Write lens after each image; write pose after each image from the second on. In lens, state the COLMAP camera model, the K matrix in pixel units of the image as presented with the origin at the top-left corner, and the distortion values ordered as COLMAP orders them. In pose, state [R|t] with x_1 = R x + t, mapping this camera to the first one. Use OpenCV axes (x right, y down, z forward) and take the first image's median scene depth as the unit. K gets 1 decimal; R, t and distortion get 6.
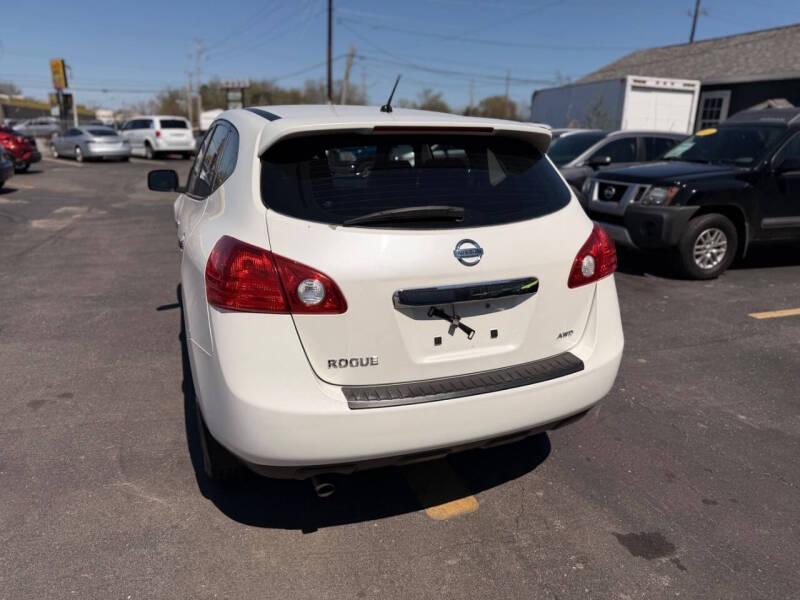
lens RADIAL K [[569.9, 0, 400.0], [0, 569.9, 300.0], [0, 0, 1]] dist [0.025909, -0.034825]
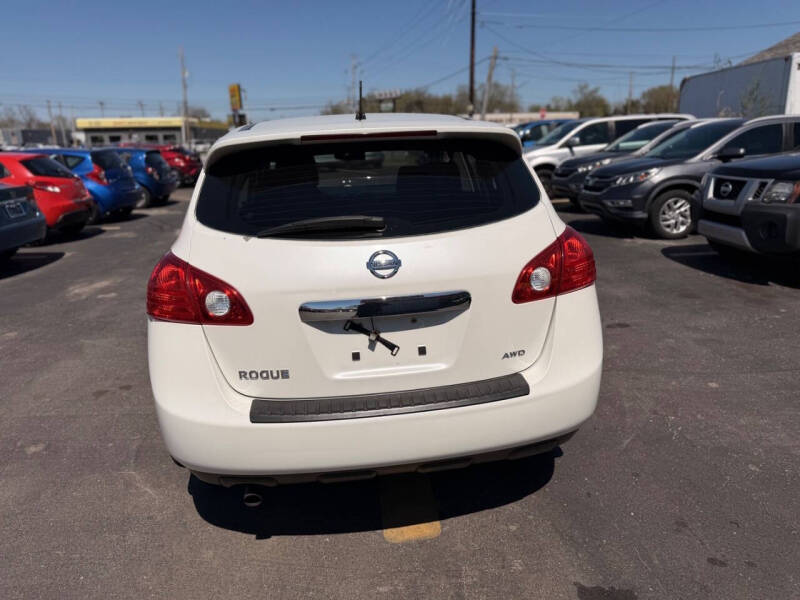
lens RADIAL K [[569.9, 0, 400.0], [0, 569.9, 300.0], [0, 0, 1]] dist [0.025909, -0.034825]
pose [[0.966309, 0.018523, -0.256717, 0.285228], [-0.019937, 0.999797, -0.002907, -0.016018], [0.256611, 0.007927, 0.966482, 0.068969]]
